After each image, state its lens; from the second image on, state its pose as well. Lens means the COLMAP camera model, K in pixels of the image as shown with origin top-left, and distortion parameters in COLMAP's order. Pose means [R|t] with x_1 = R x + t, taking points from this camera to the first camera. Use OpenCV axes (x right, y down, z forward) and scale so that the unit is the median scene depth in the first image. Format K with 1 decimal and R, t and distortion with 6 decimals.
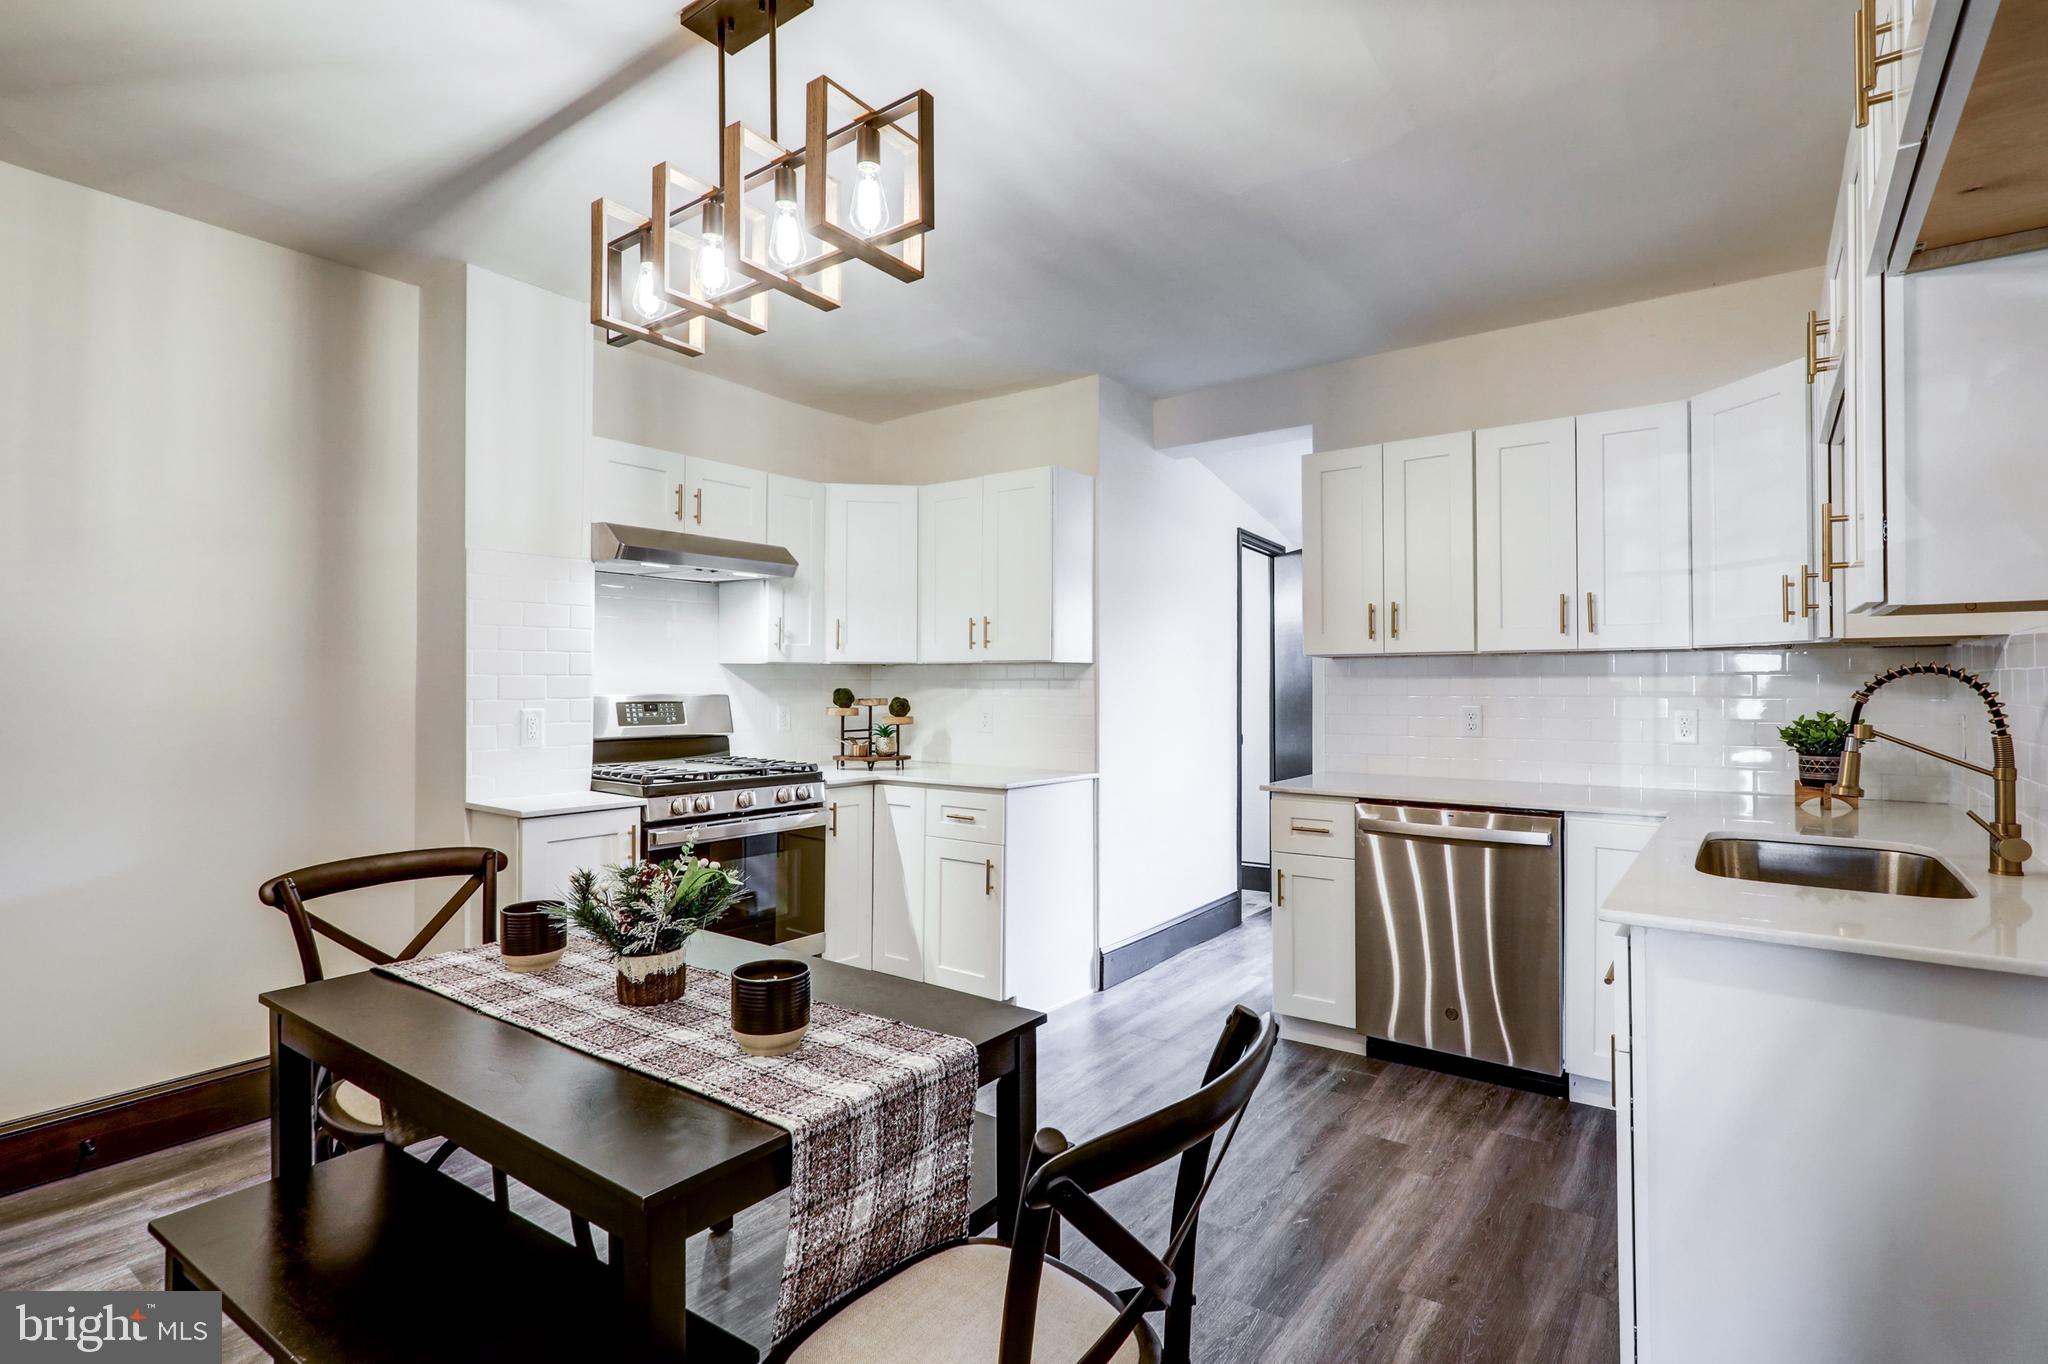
lens RADIAL K [[1001.1, 0, 1022.7], [0, 1001.1, 673.3], [0, 0, 1]] dist [-0.002127, 0.000011]
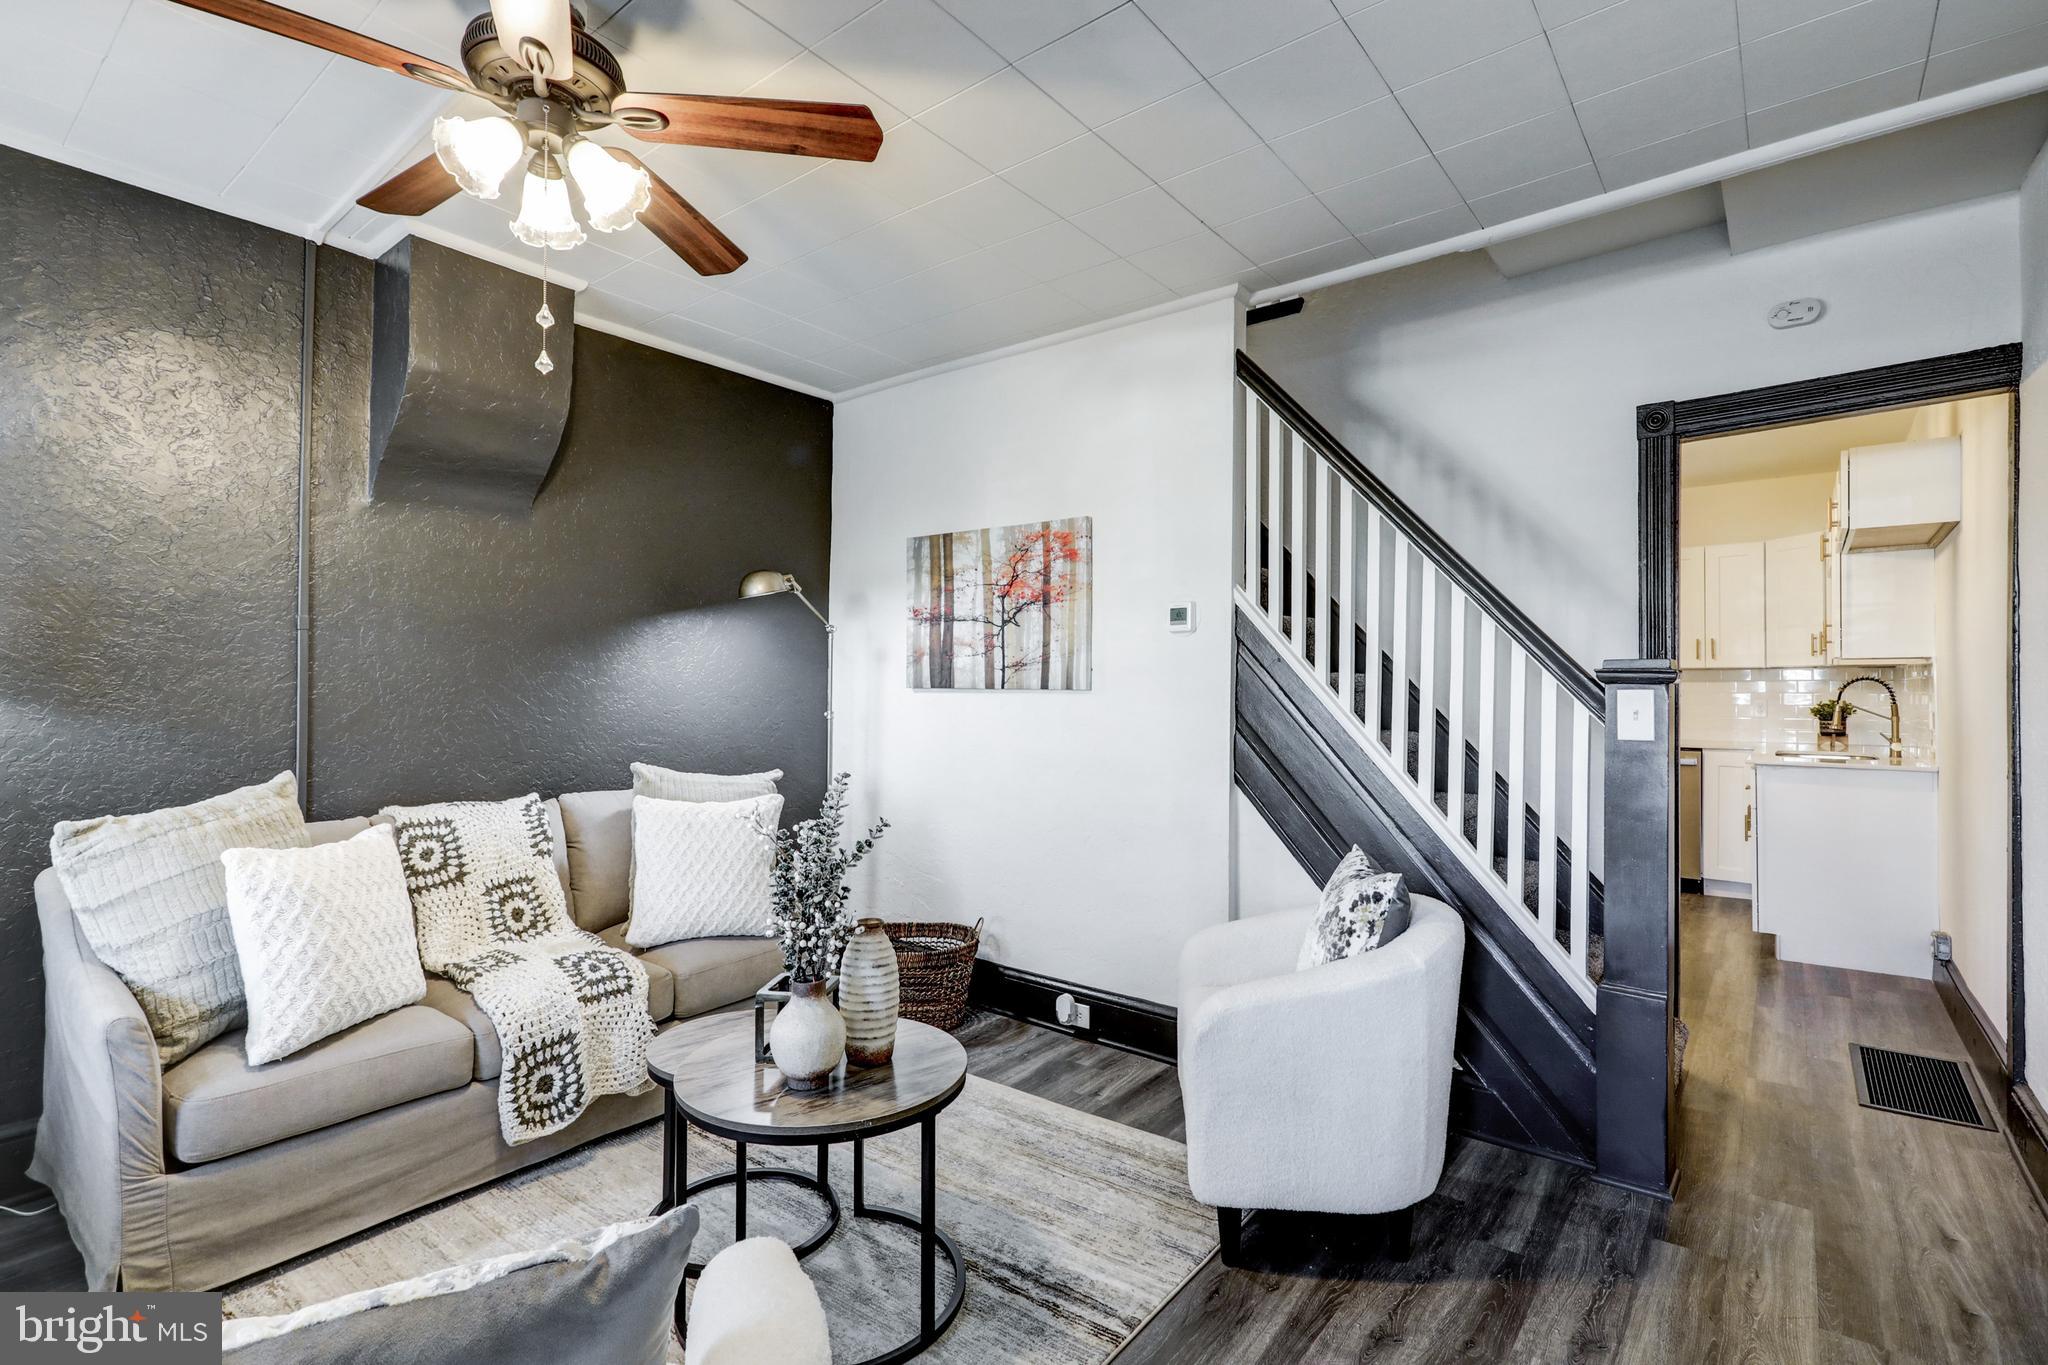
lens RADIAL K [[1016.4, 0, 1059.5], [0, 1016.4, 685.9], [0, 0, 1]] dist [0.009490, 0.001162]
pose [[0.999957, 0.001917, 0.009076, -0.597156], [-0.001968, 0.999982, 0.005620, 0.002589], [-0.009065, -0.005638, 0.999943, -0.806173]]
